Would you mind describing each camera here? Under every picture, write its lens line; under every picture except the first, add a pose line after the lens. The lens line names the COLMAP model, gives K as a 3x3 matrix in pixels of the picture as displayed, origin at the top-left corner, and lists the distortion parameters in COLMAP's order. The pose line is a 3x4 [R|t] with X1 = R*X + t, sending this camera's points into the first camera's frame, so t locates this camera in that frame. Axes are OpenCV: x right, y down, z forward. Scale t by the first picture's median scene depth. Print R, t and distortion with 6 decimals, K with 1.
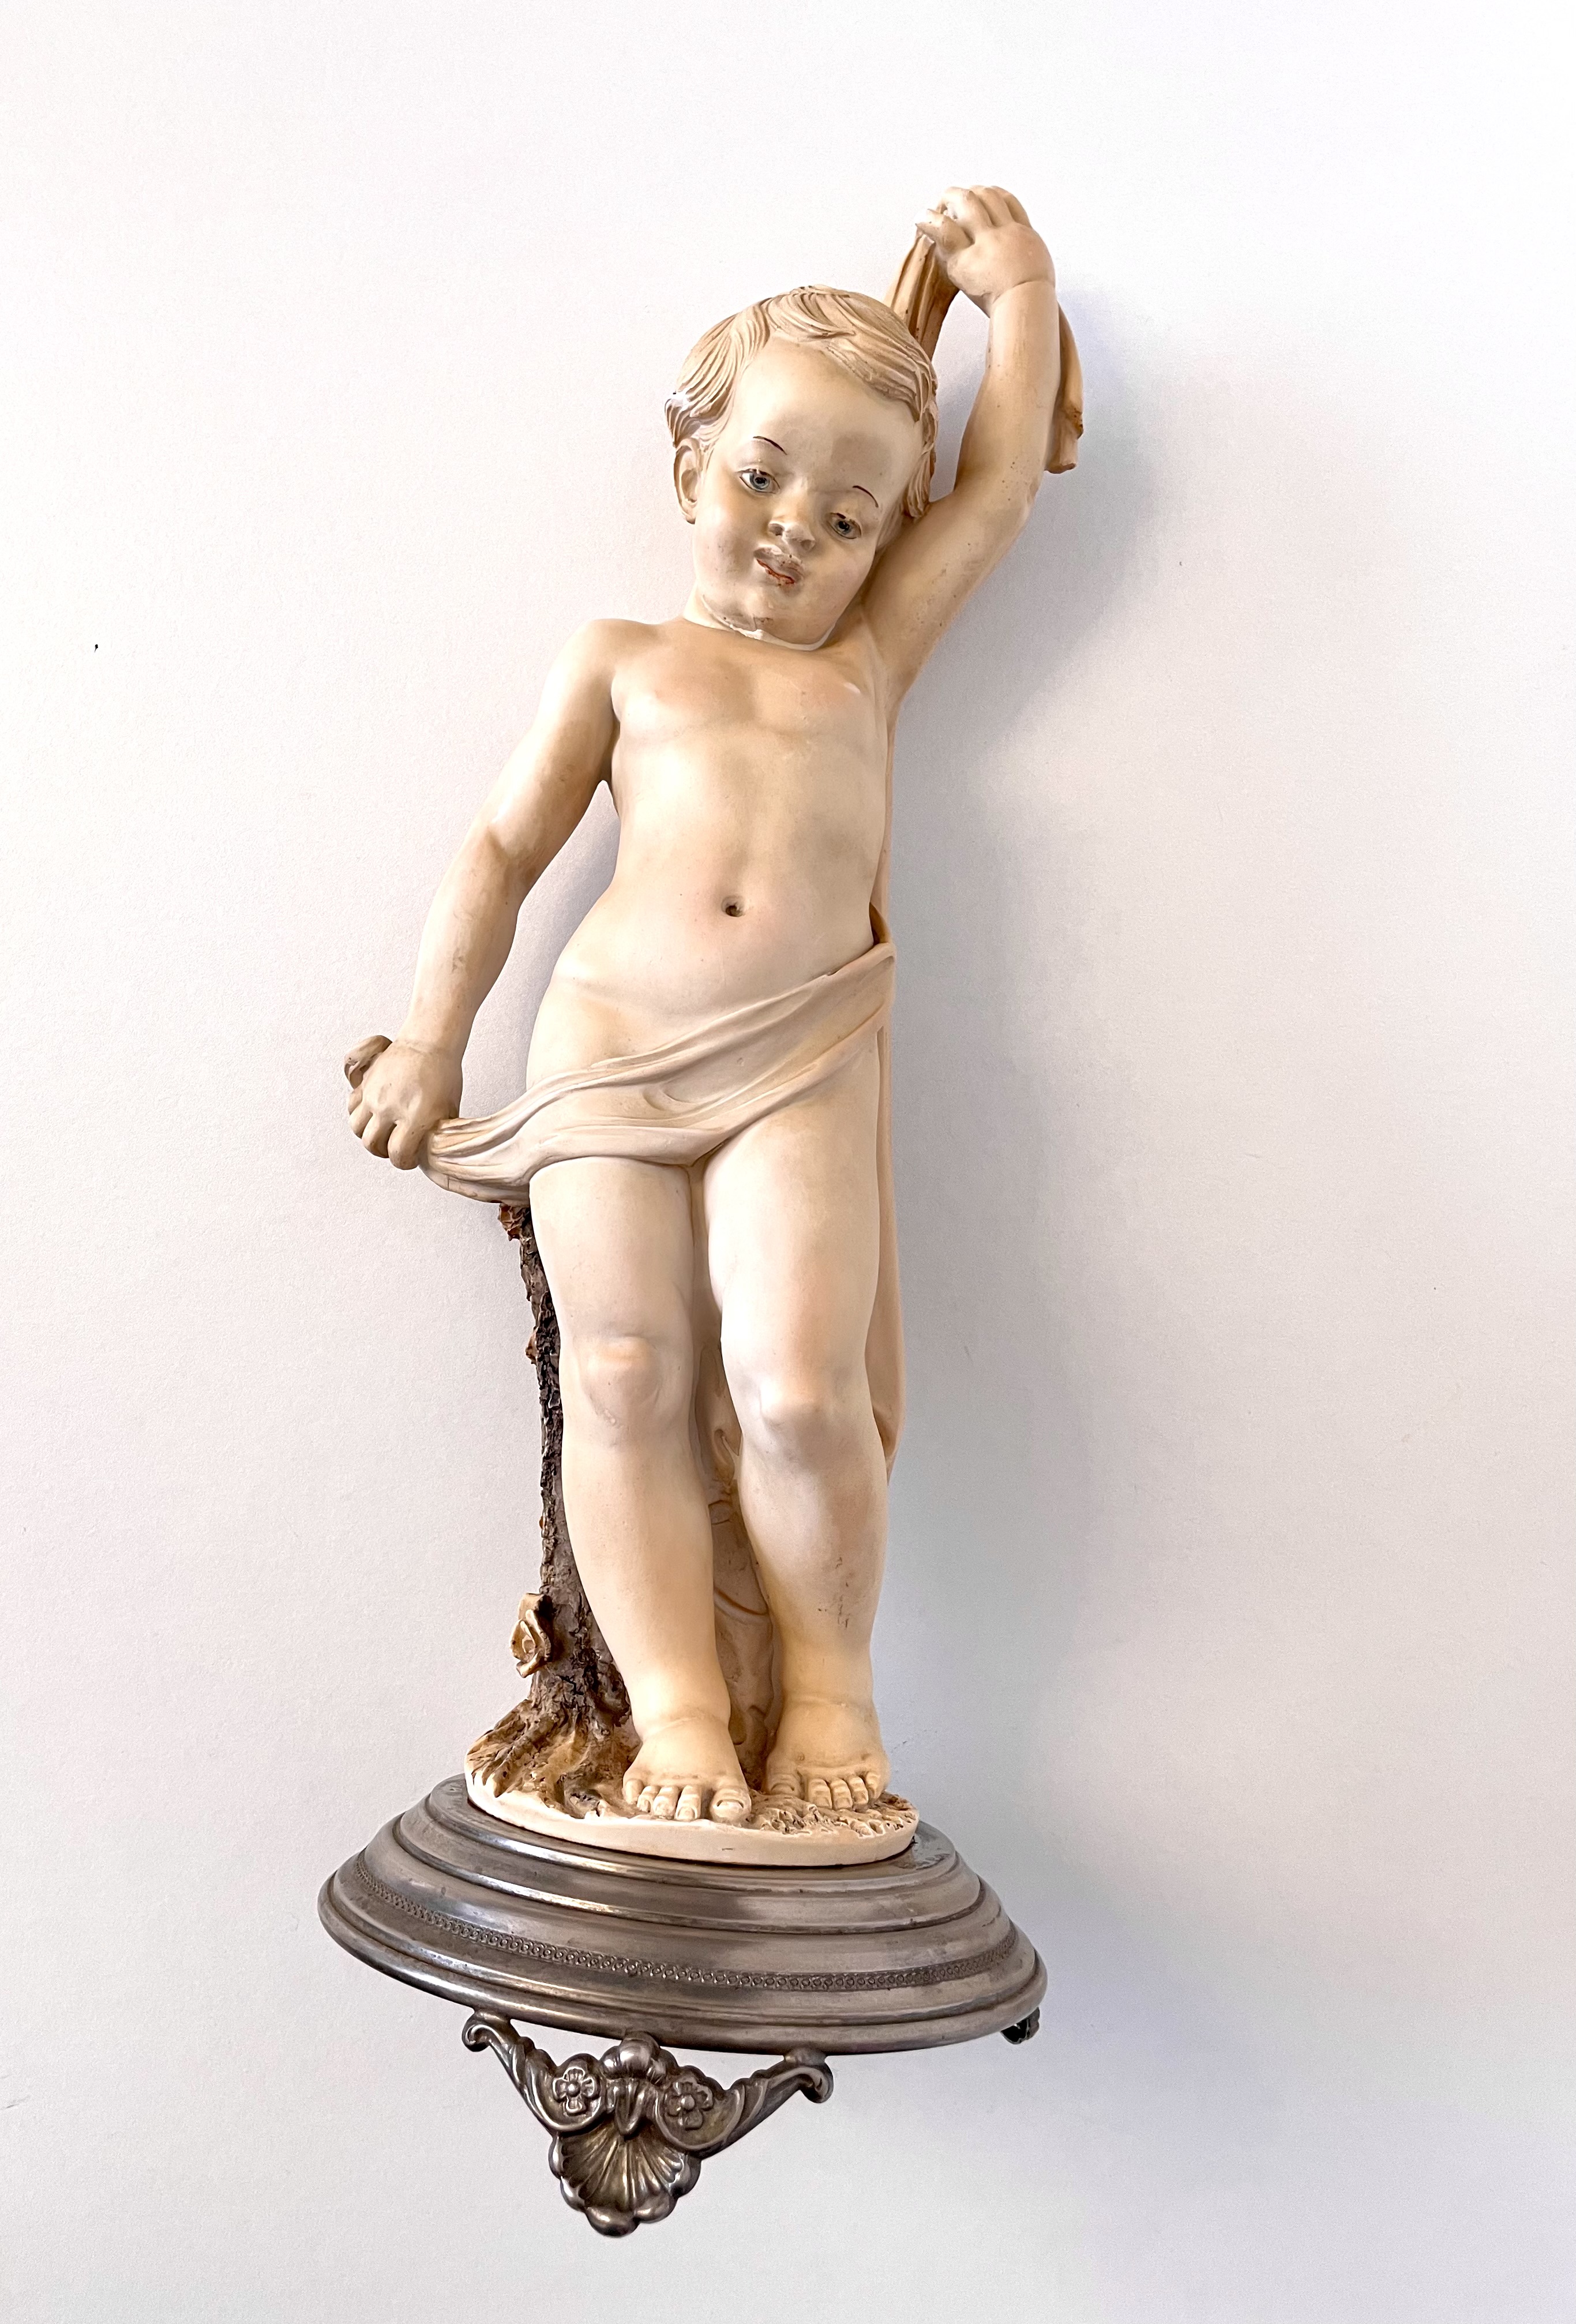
lens RADIAL K [[1819.4, 0, 670.2], [0, 1819.4, 1155.8], [0, 0, 1]] dist [0.074489, -0.135358]
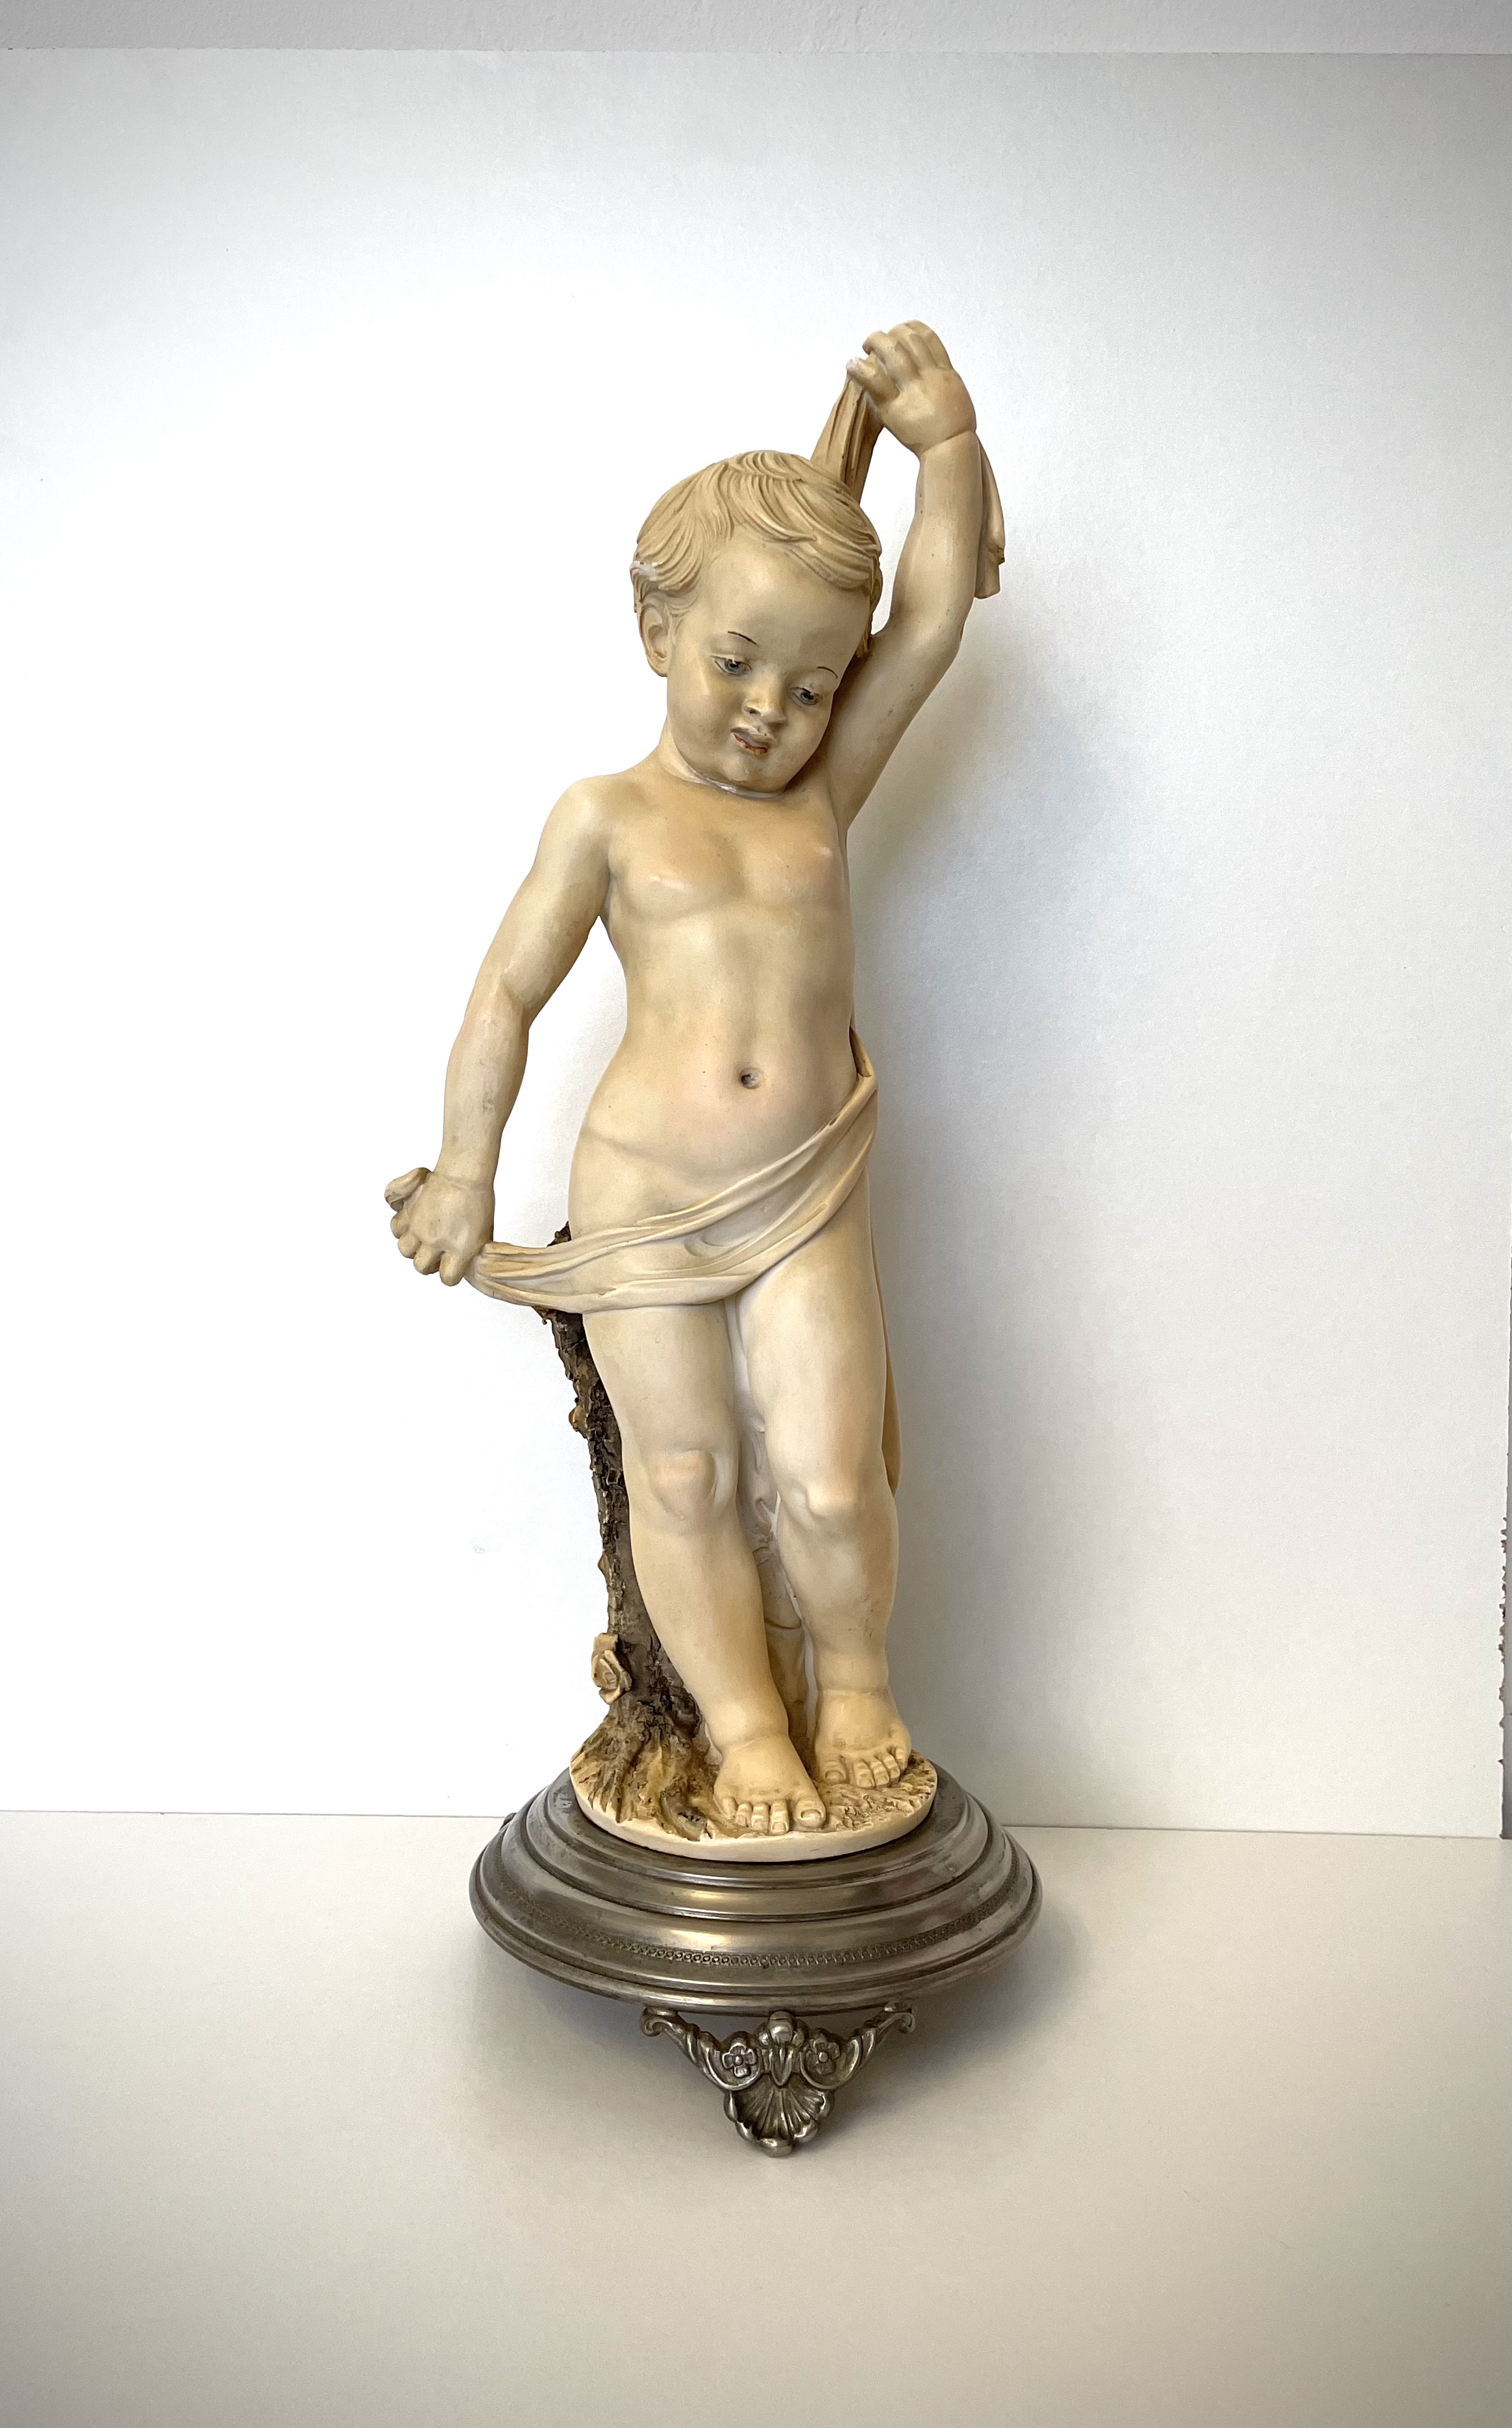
lens RADIAL K [[2029.1, 0, 757.8], [0, 2029.1, 1128.6], [0, 0, 1]] dist [0.038984, -0.004721]
pose [[0.981496, -0.091080, 0.168433, -0.177294], [0.054849, 0.976499, 0.208425, -0.368321], [-0.183459, -0.195330, 0.963426, -0.249529]]
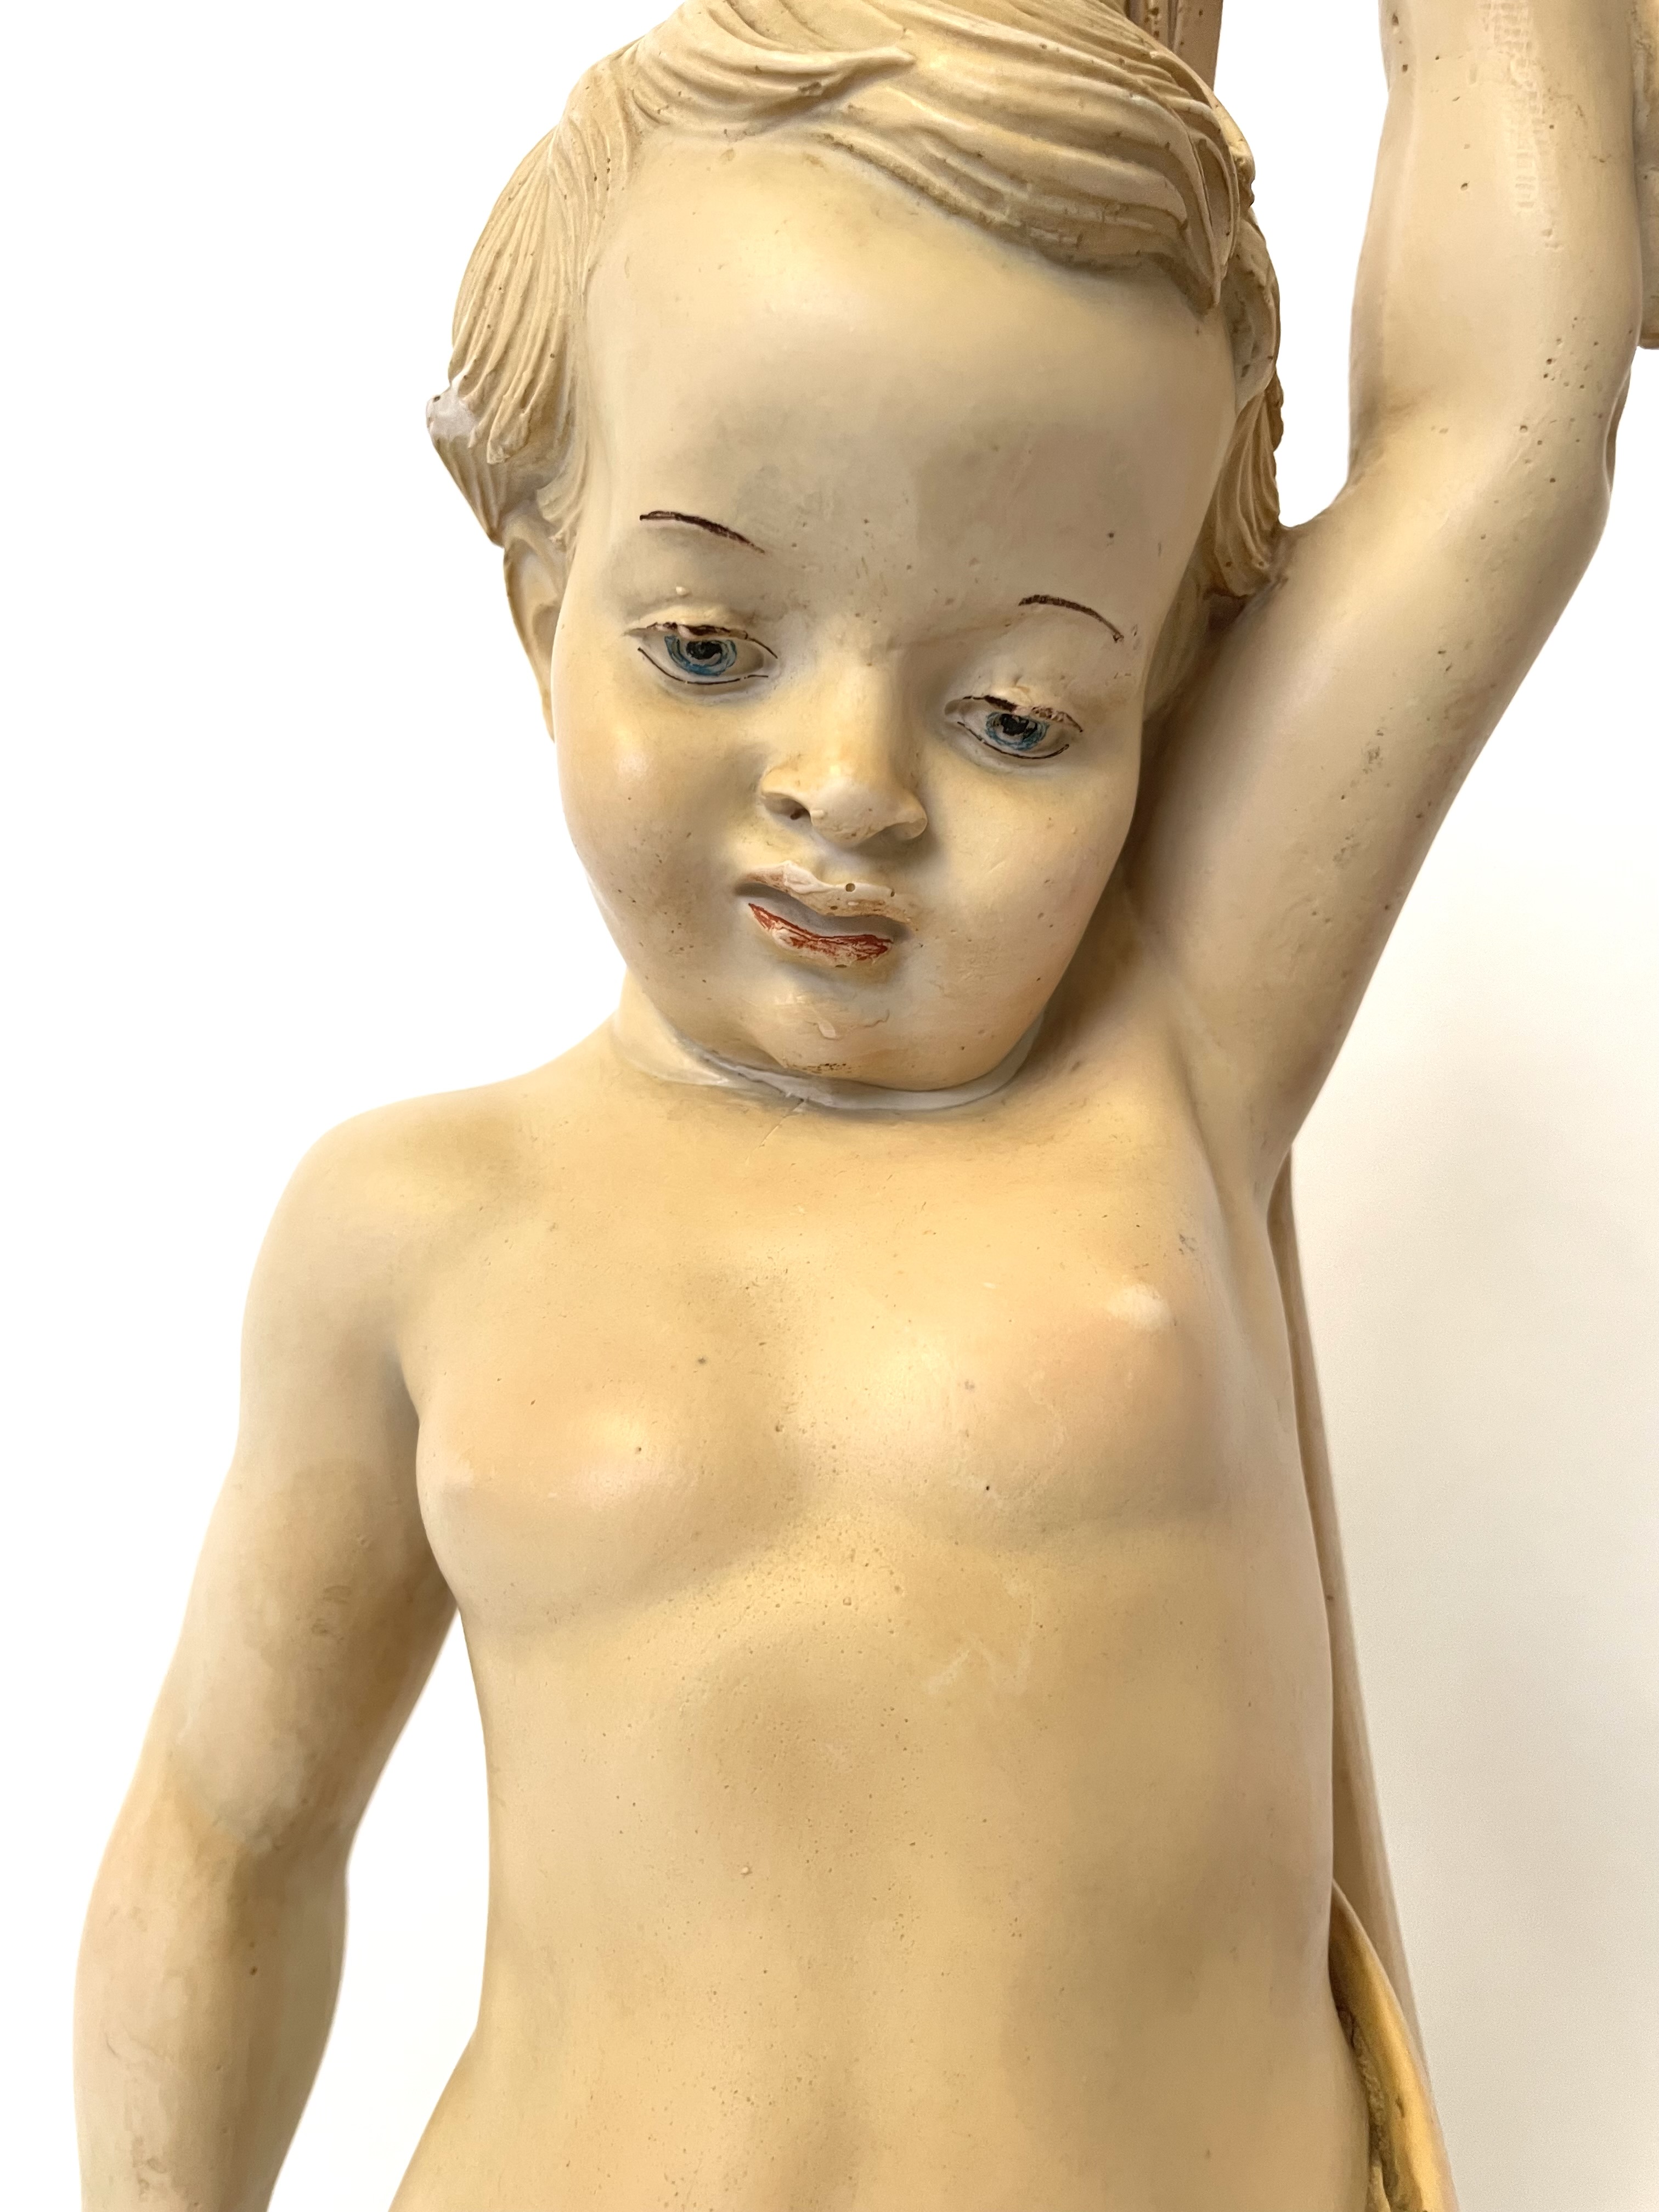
lens RADIAL K [[1733.2, 0, 826.1], [0, 1733.2, 1114.5], [0, 0, 1]] dist [0.077467, -0.148568]
pose [[0.974727, -0.174229, -0.139825, 0.099086], [0.183137, 0.981631, 0.053495, -0.322086], [0.127937, -0.077750, 0.988730, 0.757749]]
